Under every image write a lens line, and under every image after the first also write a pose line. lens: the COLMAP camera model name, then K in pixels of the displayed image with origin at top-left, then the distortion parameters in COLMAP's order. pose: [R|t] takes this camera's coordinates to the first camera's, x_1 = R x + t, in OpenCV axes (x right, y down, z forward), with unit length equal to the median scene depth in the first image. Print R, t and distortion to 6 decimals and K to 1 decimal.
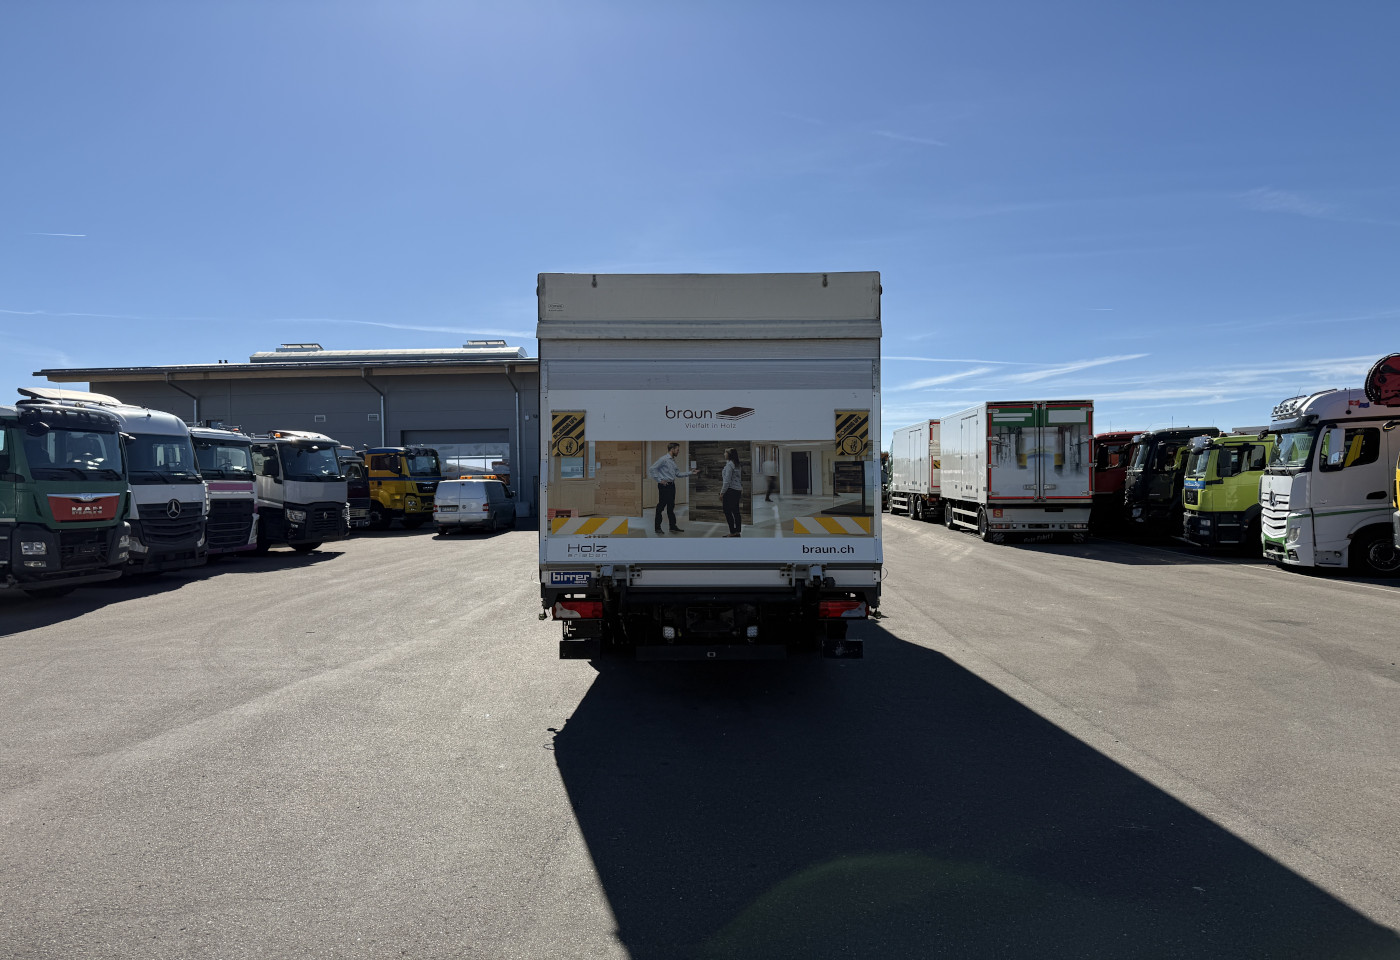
lens RADIAL K [[980.3, 0, 700.0], [0, 980.3, 480.0], [0, 0, 1]] dist [0.160329, -0.227620]
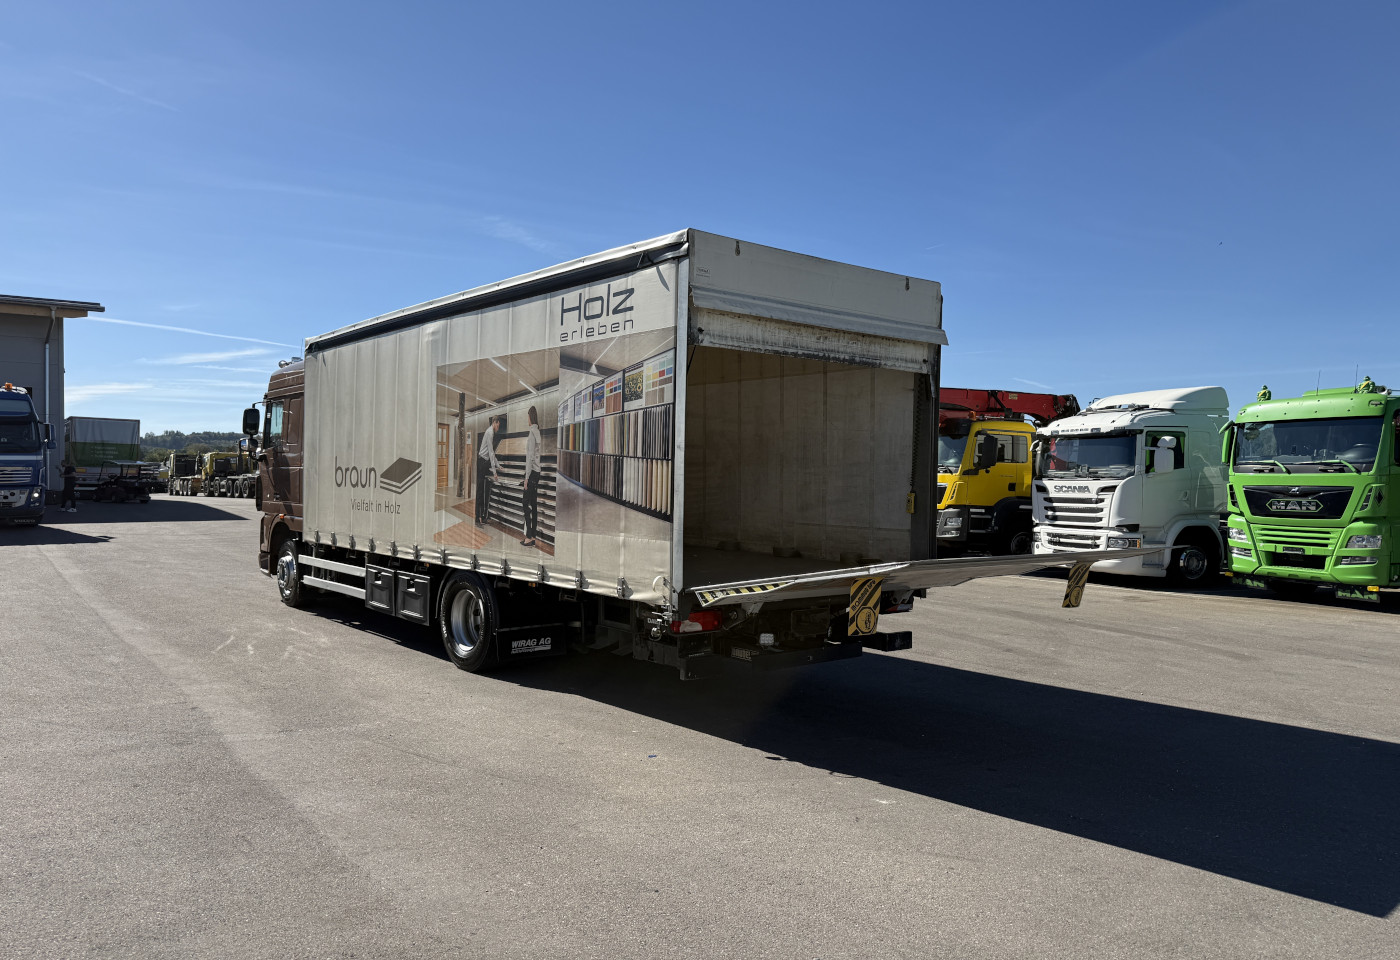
lens RADIAL K [[981.8, 0, 703.3], [0, 981.8, 485.4], [0, 0, 1]] dist [0.158752, -0.228773]
pose [[0.785359, 0.013624, 0.618890, -0.680408], [-0.021444, 0.999757, 0.005203, 0.006344], [-0.618669, -0.017358, 0.785460, 0.321713]]
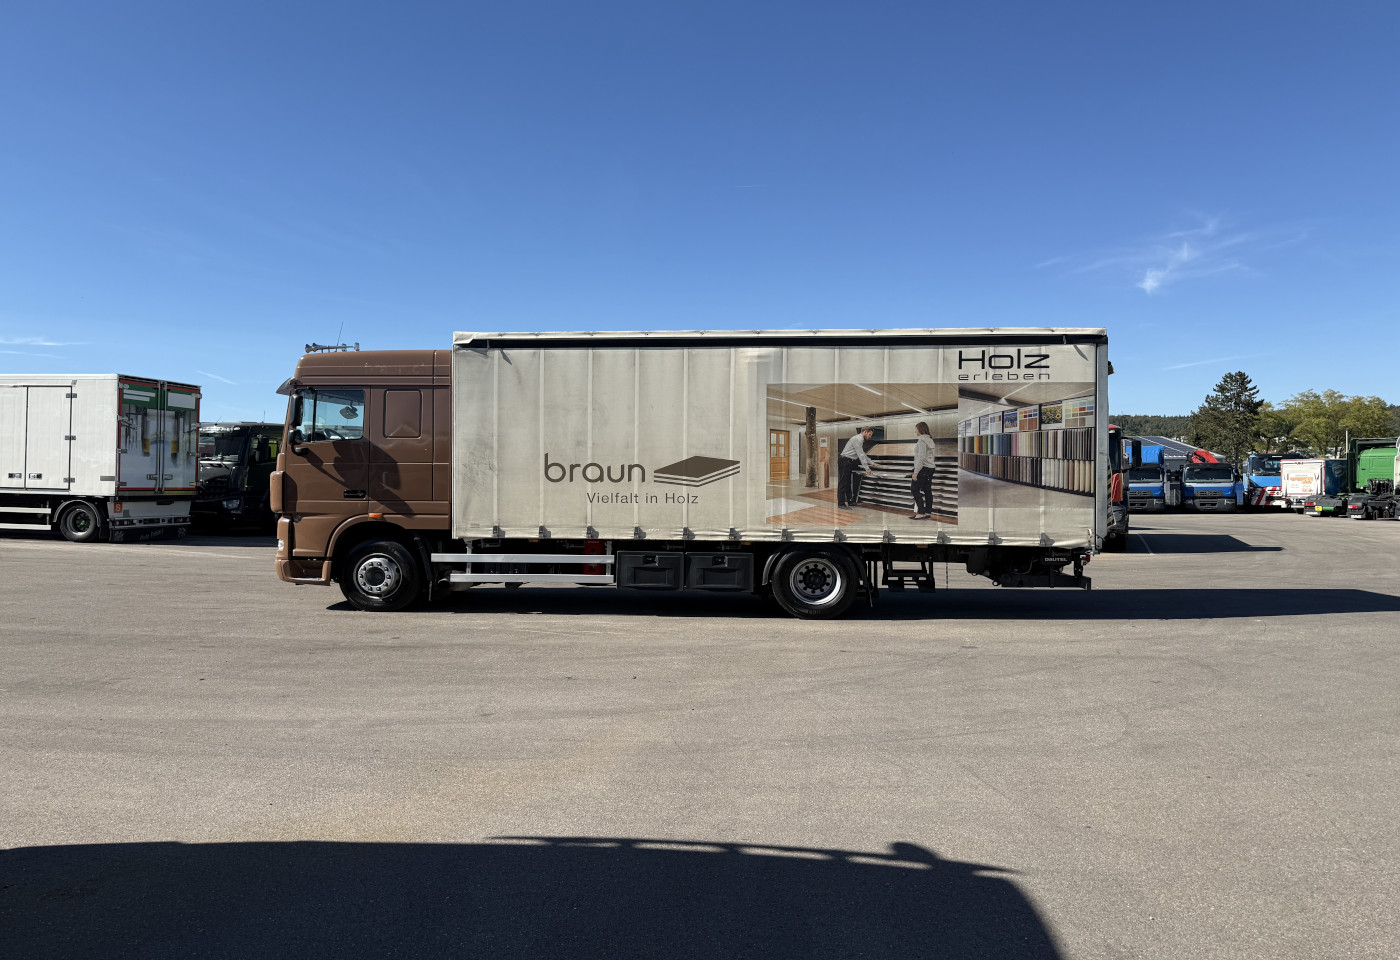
lens RADIAL K [[980.3, 0, 700.0], [0, 980.3, 480.0], [0, 0, 1]] dist [0.160329, -0.227620]
pose [[0.109044, 0.001903, 0.994035, -1.721482], [-0.008484, 0.999964, -0.000984, 0.024513], [-0.994001, -0.008326, 0.109056, 1.447054]]
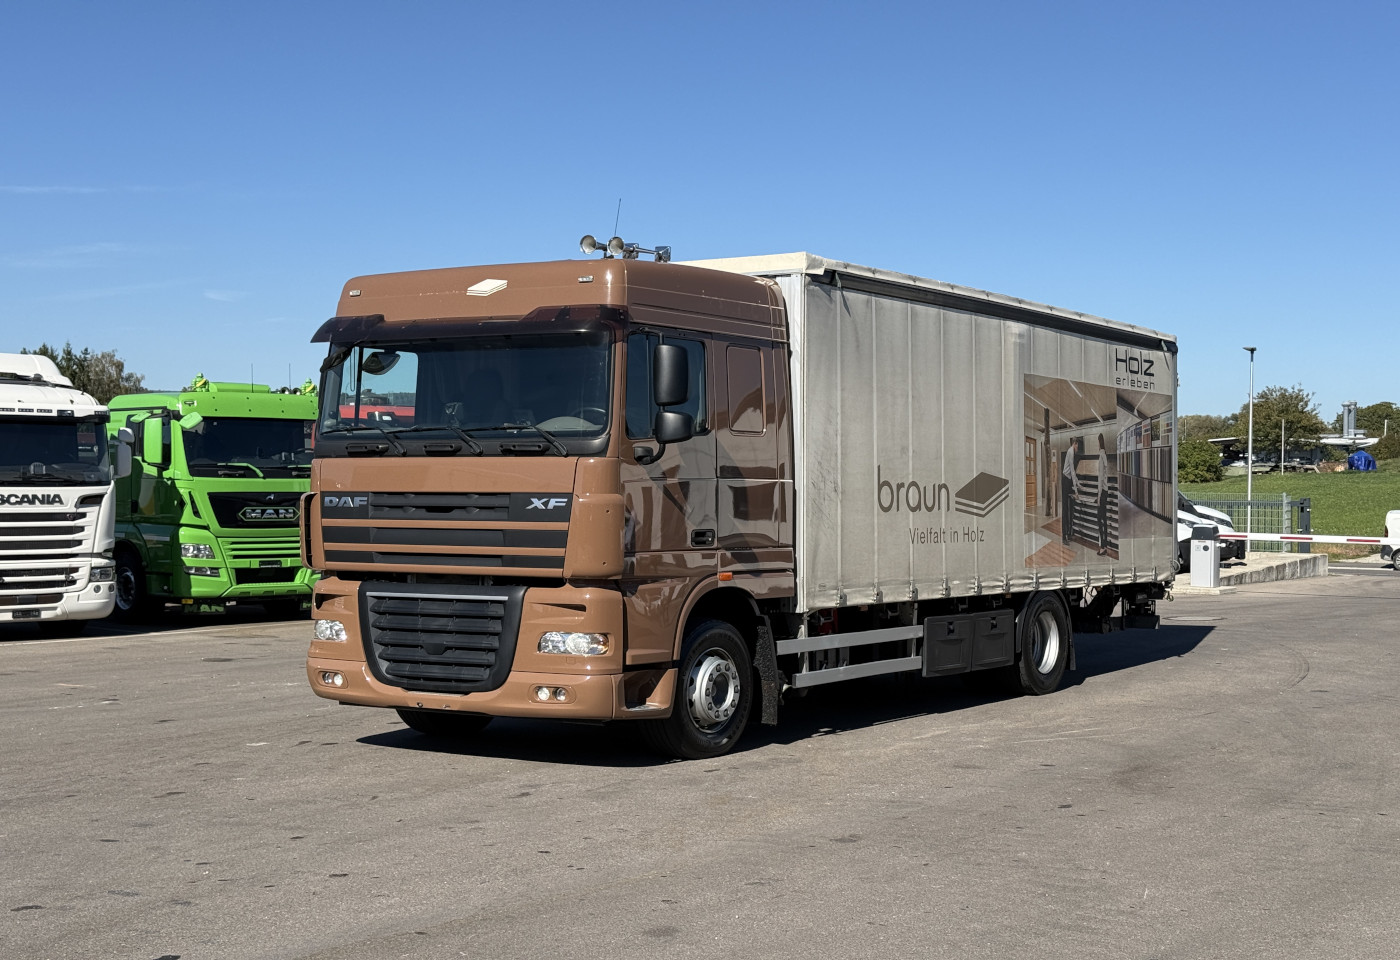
lens RADIAL K [[1952.4, 0, 702.0], [0, 1952.4, 484.8], [0, 0, 1]] dist [0.117329, 0.002925]
pose [[-0.832023, 0.008027, 0.554683, -1.102742], [-0.000221, 0.999890, -0.014802, 0.030159], [-0.554741, -0.012438, -0.831930, 3.566884]]
